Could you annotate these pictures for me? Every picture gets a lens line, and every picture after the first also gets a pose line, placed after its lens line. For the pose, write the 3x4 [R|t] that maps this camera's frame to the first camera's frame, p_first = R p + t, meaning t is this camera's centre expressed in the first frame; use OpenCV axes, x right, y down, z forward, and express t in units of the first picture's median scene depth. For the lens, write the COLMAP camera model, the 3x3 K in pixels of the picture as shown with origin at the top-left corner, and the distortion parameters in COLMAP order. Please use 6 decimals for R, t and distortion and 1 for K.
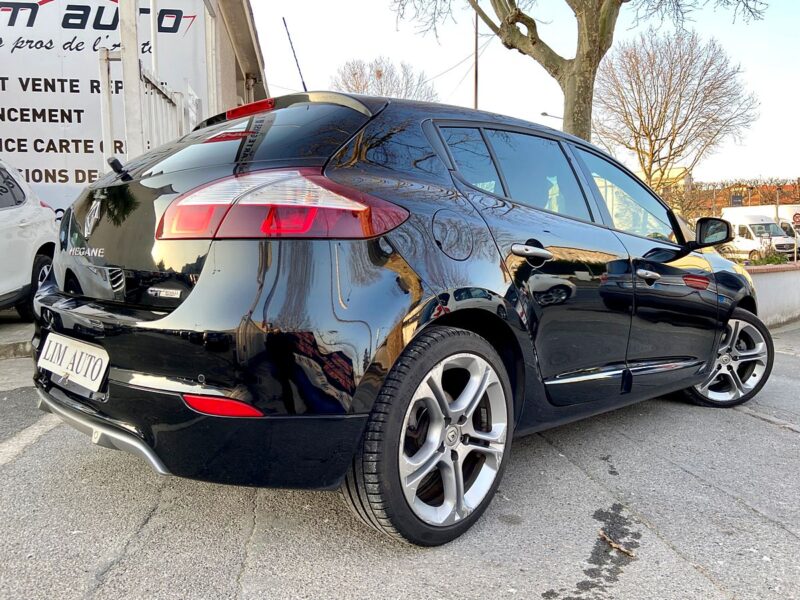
lens RADIAL K [[608.6, 0, 401.5], [0, 608.6, 301.2], [0, 0, 1]] dist [0.030915, -0.069575]
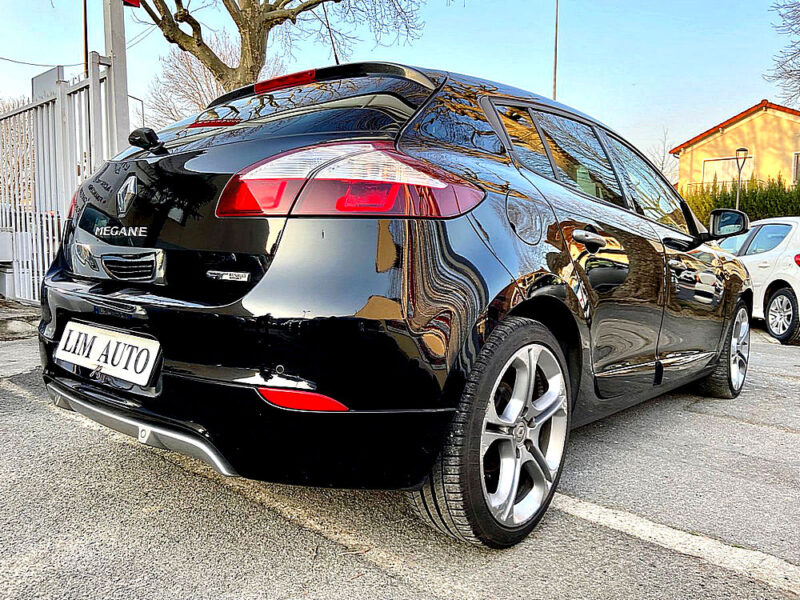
lens RADIAL K [[608.6, 0, 400.1], [0, 608.6, 300.5], [0, 0, 1]] dist [0.030915, -0.069575]
pose [[0.997943, 0.004415, 0.063952, -0.176116], [-0.005128, 0.999927, 0.010984, 0.010250], [-0.063899, -0.011289, 0.997893, 0.077333]]
